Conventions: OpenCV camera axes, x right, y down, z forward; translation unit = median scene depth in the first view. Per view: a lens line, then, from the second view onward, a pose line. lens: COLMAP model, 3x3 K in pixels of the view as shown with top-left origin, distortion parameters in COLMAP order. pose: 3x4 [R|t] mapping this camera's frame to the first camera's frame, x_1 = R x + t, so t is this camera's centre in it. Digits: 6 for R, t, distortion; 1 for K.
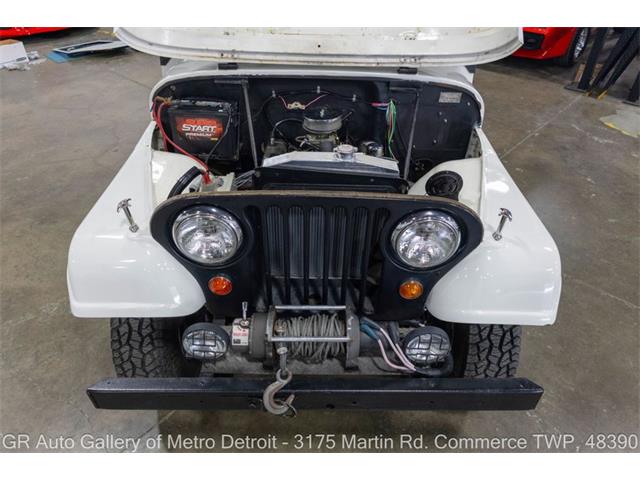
lens RADIAL K [[440.8, 0, 320.0], [0, 440.8, 240.0], [0, 0, 1]] dist [0.000313, -0.003639]
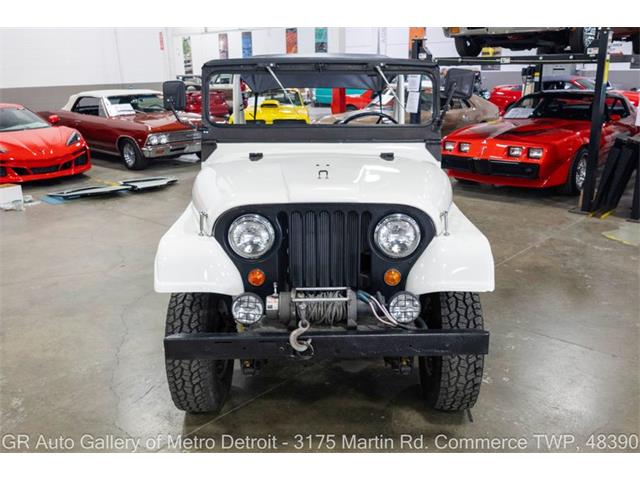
lens RADIAL K [[611.2, 0, 320.0], [0, 611.2, 240.0], [0, 0, 1]] dist [0.003531, -0.014309]
pose [[0.999703, -0.024242, 0.002669, -0.020828], [0.023473, 0.926656, -0.375176, 0.579798], [0.006622, 0.375127, 0.926950, -0.675021]]
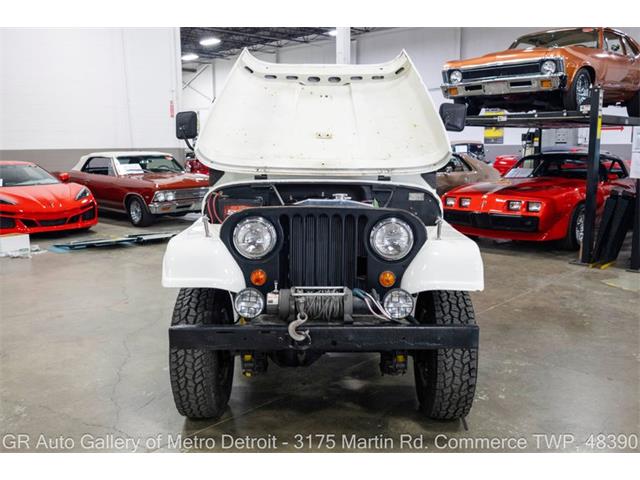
lens RADIAL K [[628.4, 0, 320.0], [0, 628.4, 240.0], [0, 0, 1]] dist [0.004268, -0.016420]
pose [[0.999923, -0.012075, -0.002868, -0.009247], [0.009063, 0.868276, -0.495999, 0.830879], [0.008480, 0.495935, 0.868318, -0.712676]]
